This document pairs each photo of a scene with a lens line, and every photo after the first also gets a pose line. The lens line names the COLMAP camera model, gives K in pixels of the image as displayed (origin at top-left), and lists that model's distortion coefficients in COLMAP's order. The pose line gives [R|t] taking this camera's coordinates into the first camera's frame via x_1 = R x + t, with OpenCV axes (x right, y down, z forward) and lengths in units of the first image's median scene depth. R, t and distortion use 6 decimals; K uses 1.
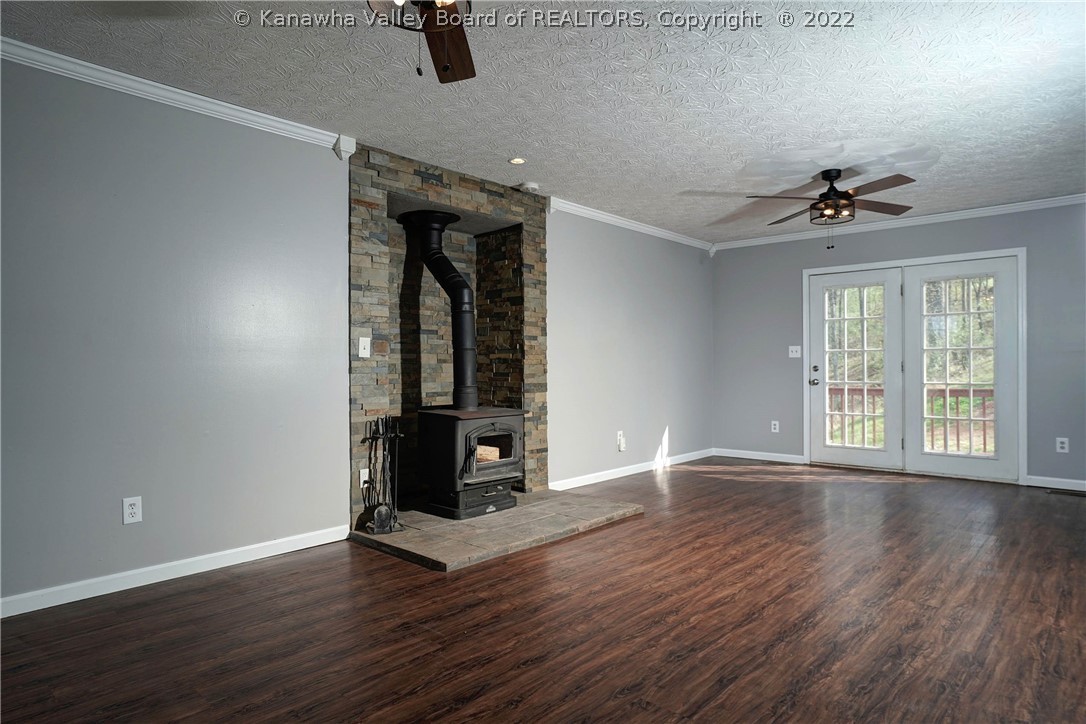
lens RADIAL K [[638.6, 0, 536.2], [0, 638.6, 363.9], [0, 0, 1]] dist [-0.047665, 0.048332]
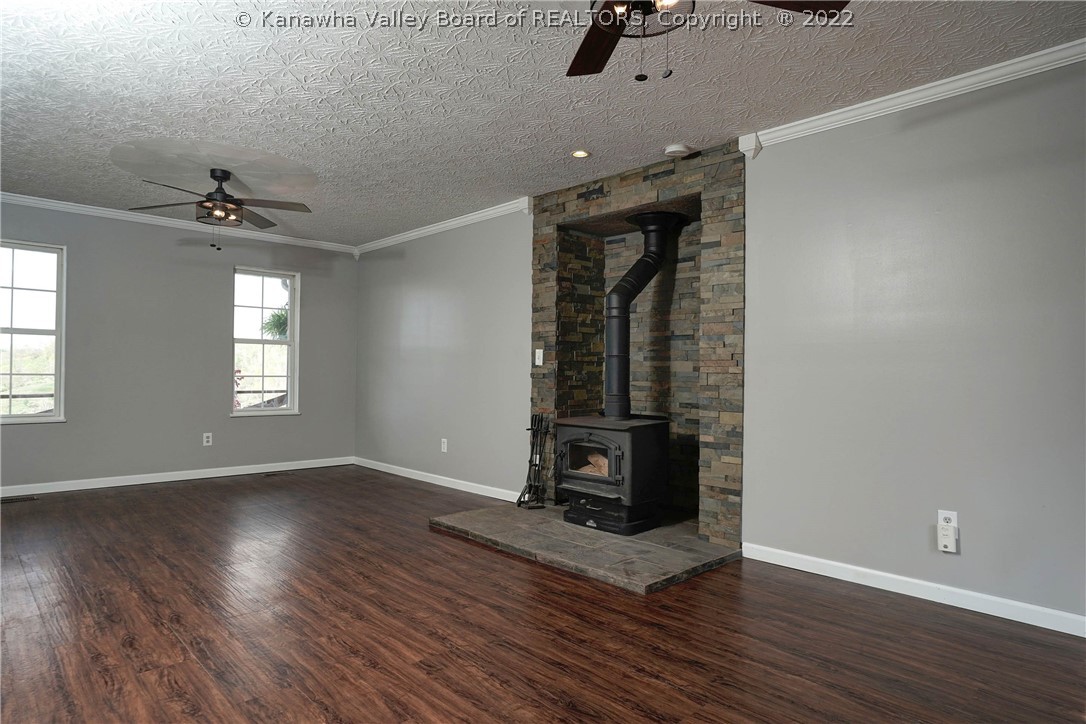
lens RADIAL K [[638.6, 0, 536.2], [0, 638.6, 363.9], [0, 0, 1]] dist [-0.047665, 0.048332]
pose [[-0.080076, -0.009831, -0.996740, 0.985218], [-0.008685, 0.999920, -0.009164, -0.001538], [0.996751, 0.007923, -0.080155, 1.103149]]
